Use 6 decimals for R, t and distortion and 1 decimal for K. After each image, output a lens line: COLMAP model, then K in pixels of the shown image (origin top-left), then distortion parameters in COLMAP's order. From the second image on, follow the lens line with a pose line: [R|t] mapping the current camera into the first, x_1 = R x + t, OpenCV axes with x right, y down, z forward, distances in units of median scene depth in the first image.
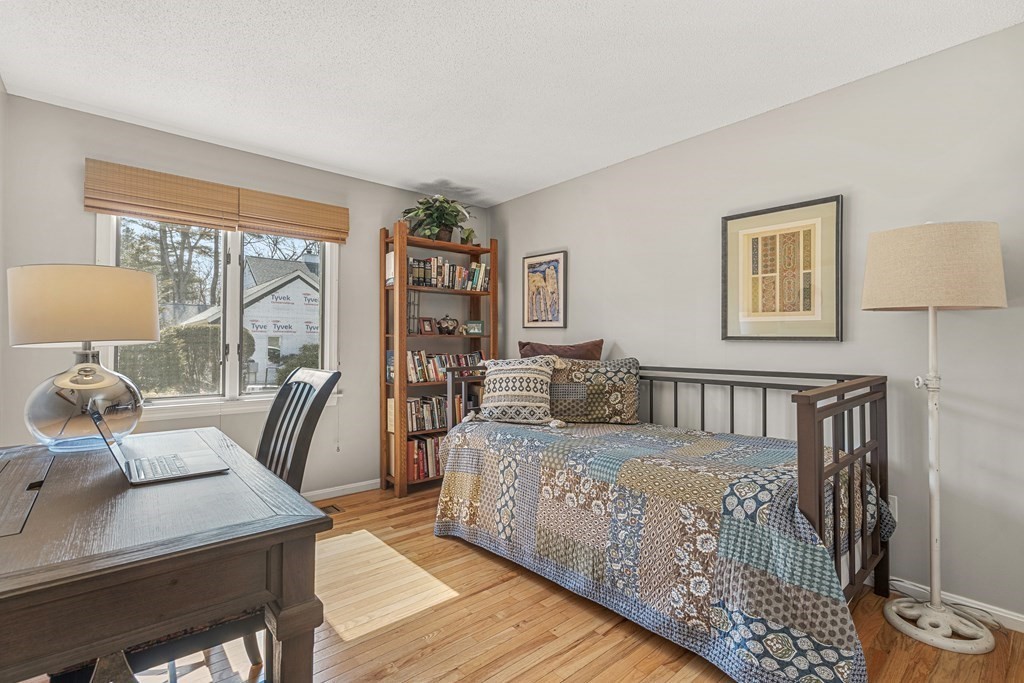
lens RADIAL K [[468.6, 0, 516.3], [0, 468.6, 337.1], [0, 0, 1]] dist [-0.003010, 0.001202]
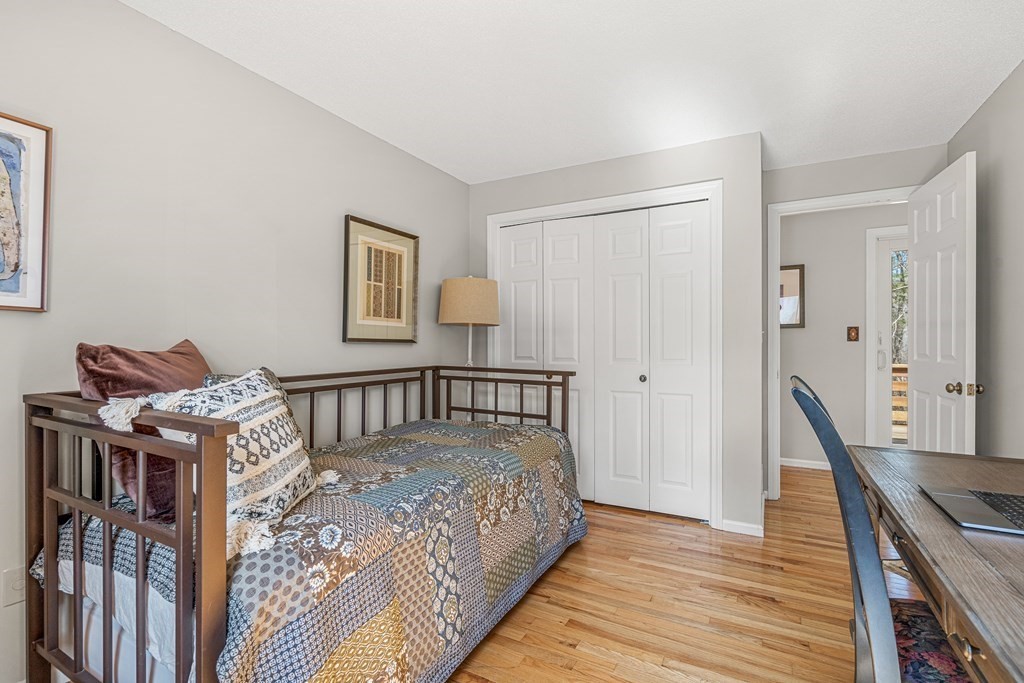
lens RADIAL K [[468.6, 0, 517.7], [0, 468.6, 343.5], [0, 0, 1]] dist [-0.003010, 0.001202]
pose [[-0.342312, -0.002802, 0.939582, -0.634710], [-0.011271, 0.999936, -0.001124, 0.007497], [-0.939519, -0.010974, -0.342322, 1.075736]]
